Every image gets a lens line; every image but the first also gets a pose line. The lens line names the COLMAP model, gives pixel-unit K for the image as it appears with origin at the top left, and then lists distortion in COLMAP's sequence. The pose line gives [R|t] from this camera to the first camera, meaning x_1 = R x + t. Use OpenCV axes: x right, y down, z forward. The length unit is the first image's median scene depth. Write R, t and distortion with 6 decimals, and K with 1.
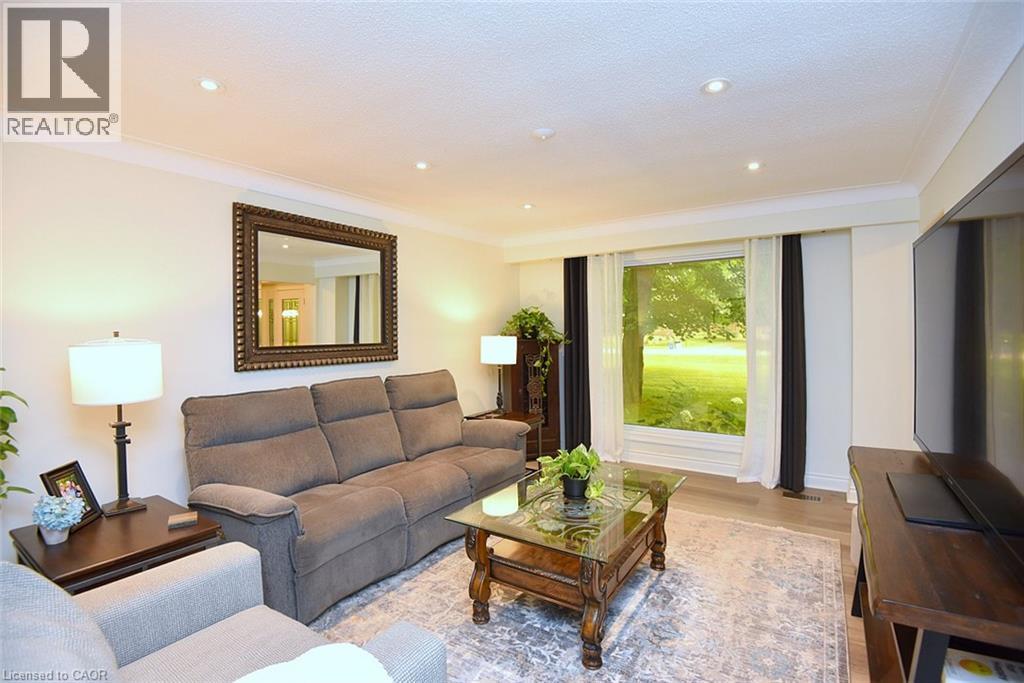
lens RADIAL K [[477.6, 0, 499.8], [0, 477.6, 326.2], [0, 0, 1]] dist [-0.009310, -0.019952]
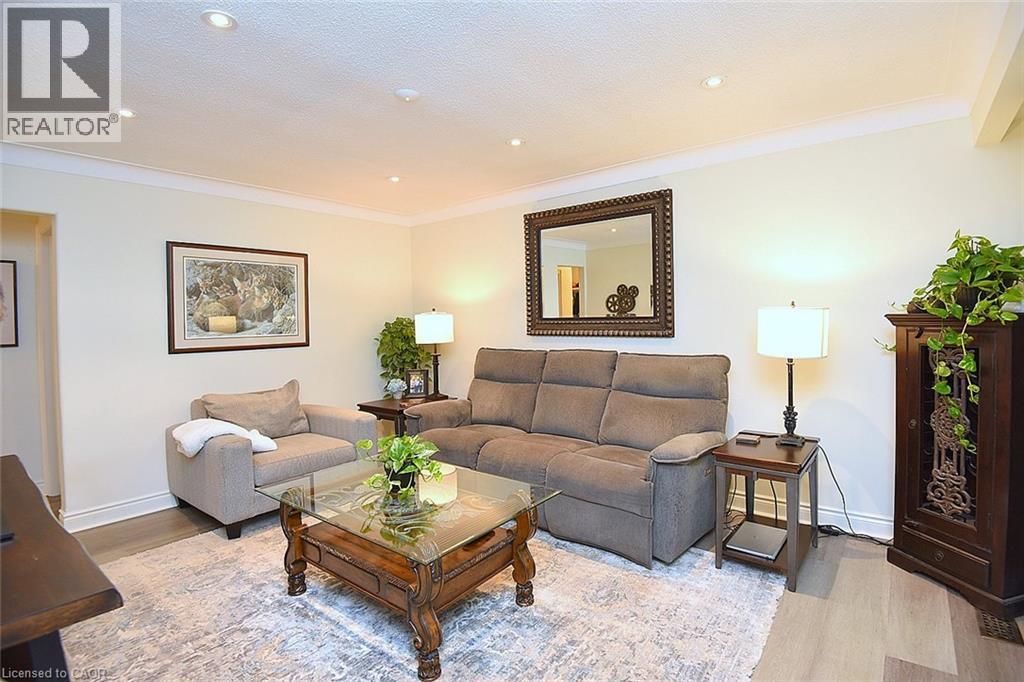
lens RADIAL K [[477.6, 0, 499.8], [0, 477.6, 325.7], [0, 0, 1]] dist [-0.009310, -0.019952]
pose [[-0.068009, 0.040752, -0.996852, 0.765139], [0.031251, 0.998762, 0.038698, 0.009063], [0.997195, -0.028521, -0.069199, 0.896173]]
